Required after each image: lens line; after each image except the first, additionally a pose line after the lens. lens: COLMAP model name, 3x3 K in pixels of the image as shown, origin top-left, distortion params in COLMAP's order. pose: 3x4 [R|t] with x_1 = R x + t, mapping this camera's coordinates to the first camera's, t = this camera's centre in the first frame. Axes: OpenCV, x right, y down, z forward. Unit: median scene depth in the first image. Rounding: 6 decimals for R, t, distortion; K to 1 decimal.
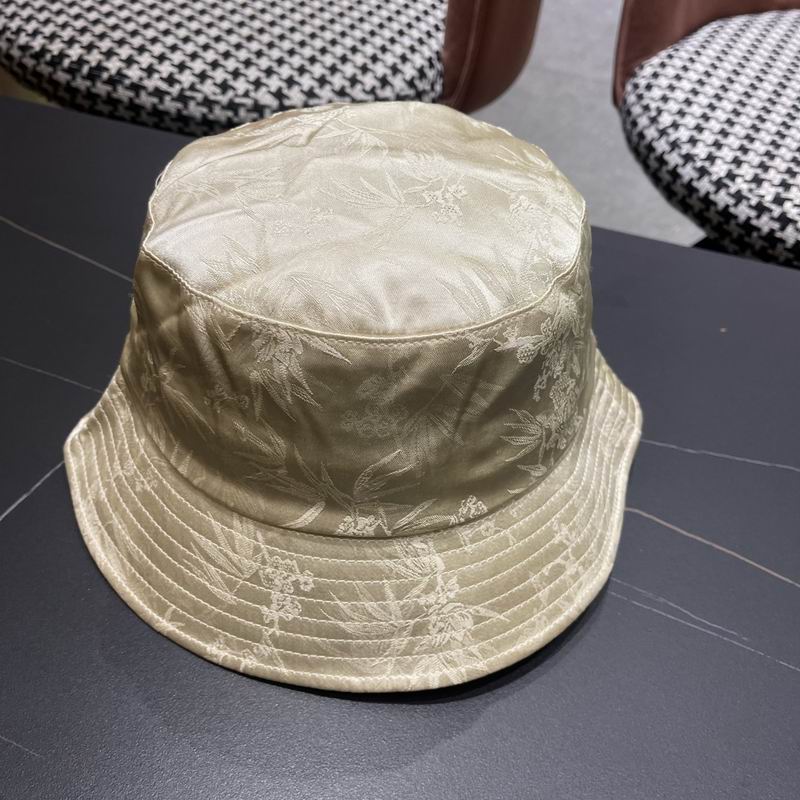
lens RADIAL K [[842.2, 0, 407.0], [0, 842.2, 414.2], [0, 0, 1]] dist [0.006319, 0.000000]
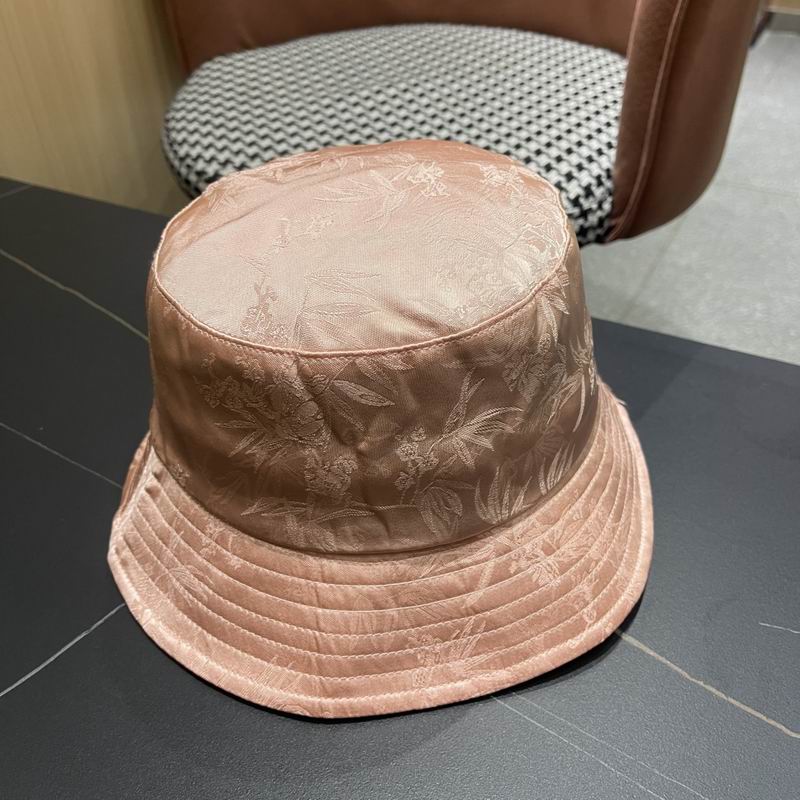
lens RADIAL K [[842.2, 0, 403.0], [0, 842.2, 410.9], [0, 0, 1]] dist [0.006319, 0.000000]
pose [[0.970855, 0.047672, -0.234878, 0.050988], [-0.078888, 0.988971, -0.125353, -0.032488], [0.226312, 0.140229, 0.963908, 0.092170]]
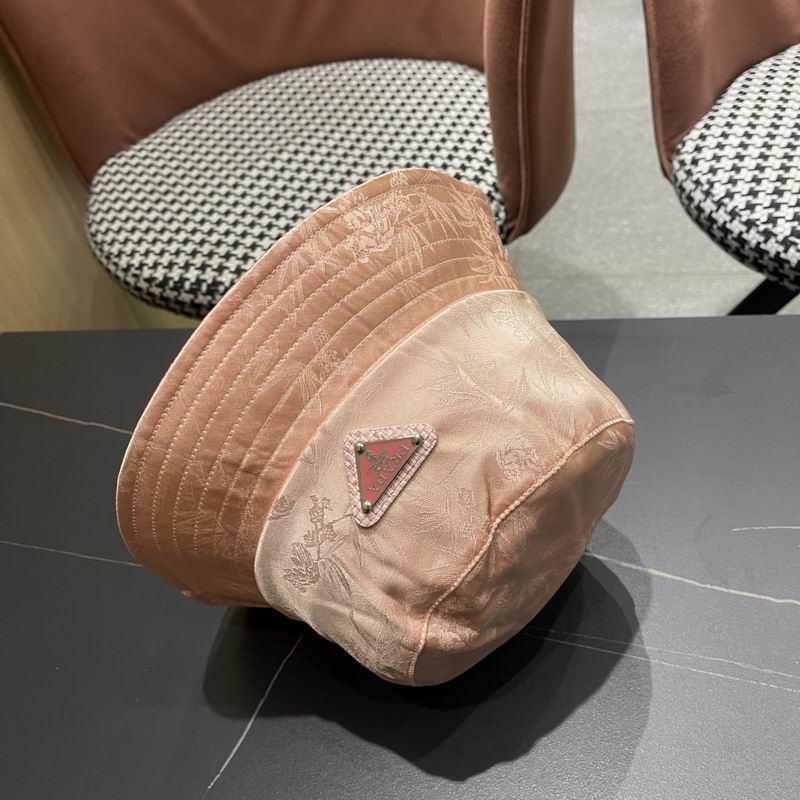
lens RADIAL K [[842.2, 0, 403.2], [0, 842.2, 397.7], [0, 0, 1]] dist [0.006319, 0.000000]
pose [[0.962647, -0.239164, -0.126929, -0.005499], [0.230706, 0.969906, -0.077821, -0.105849], [0.141721, 0.045631, 0.988854, -0.102197]]
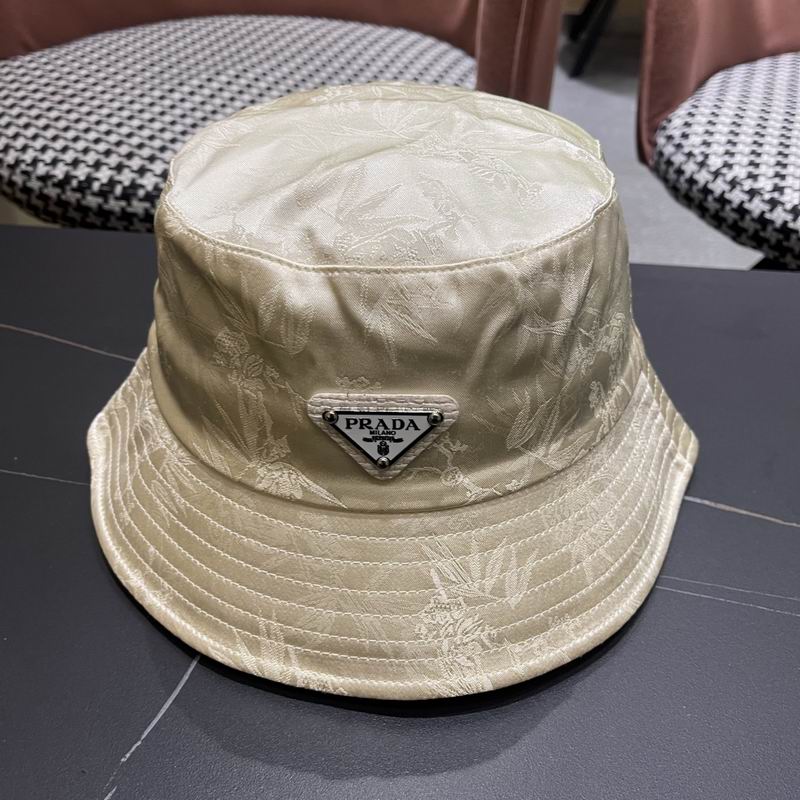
lens RADIAL K [[842.2, 0, 408.0], [0, 842.2, 412.5], [0, 0, 1]] dist [0.006319, 0.000000]
pose [[0.985233, -0.151987, 0.078837, -0.172941], [0.161462, 0.977950, -0.132450, 0.010734], [-0.056968, 0.143223, 0.988050, 0.087774]]
